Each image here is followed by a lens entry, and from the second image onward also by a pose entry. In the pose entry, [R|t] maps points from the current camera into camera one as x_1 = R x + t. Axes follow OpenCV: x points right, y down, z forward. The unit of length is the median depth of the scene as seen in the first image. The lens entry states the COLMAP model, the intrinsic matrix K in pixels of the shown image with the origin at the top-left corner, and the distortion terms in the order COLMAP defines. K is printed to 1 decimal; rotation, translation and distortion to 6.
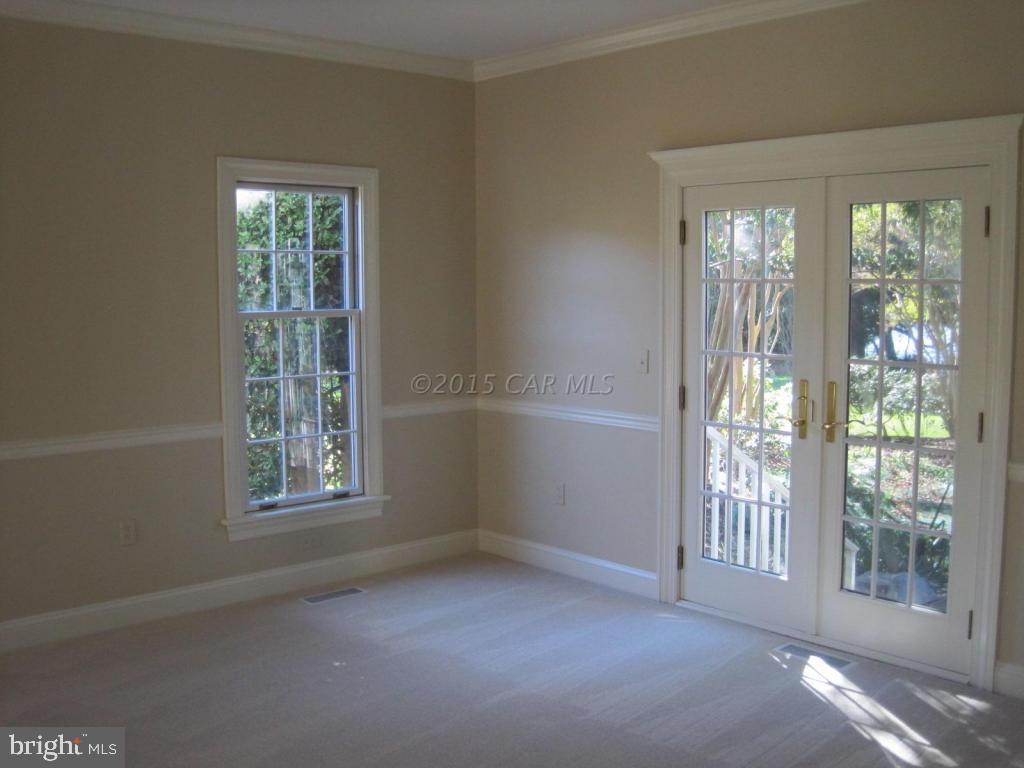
lens RADIAL K [[1058.3, 0, 512.0], [0, 1058.3, 384.0], [0, 0, 1]] dist [-0.174674, 0.122486]
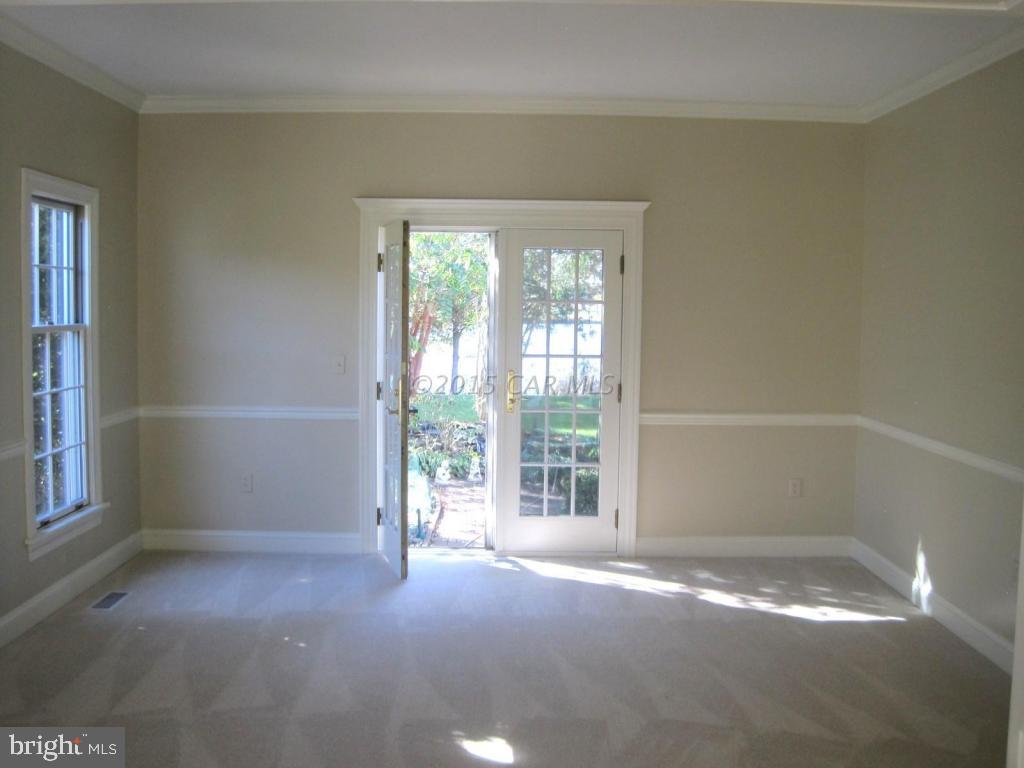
lens RADIAL K [[1058.3, 0, 512.0], [0, 1058.3, 384.0], [0, 0, 1]] dist [-0.174674, 0.122486]
pose [[0.668258, -0.044907, 0.742573, -0.635934], [0.057494, 0.998309, 0.008632, 0.003087], [-0.741704, 0.036925, 0.669710, 0.018233]]
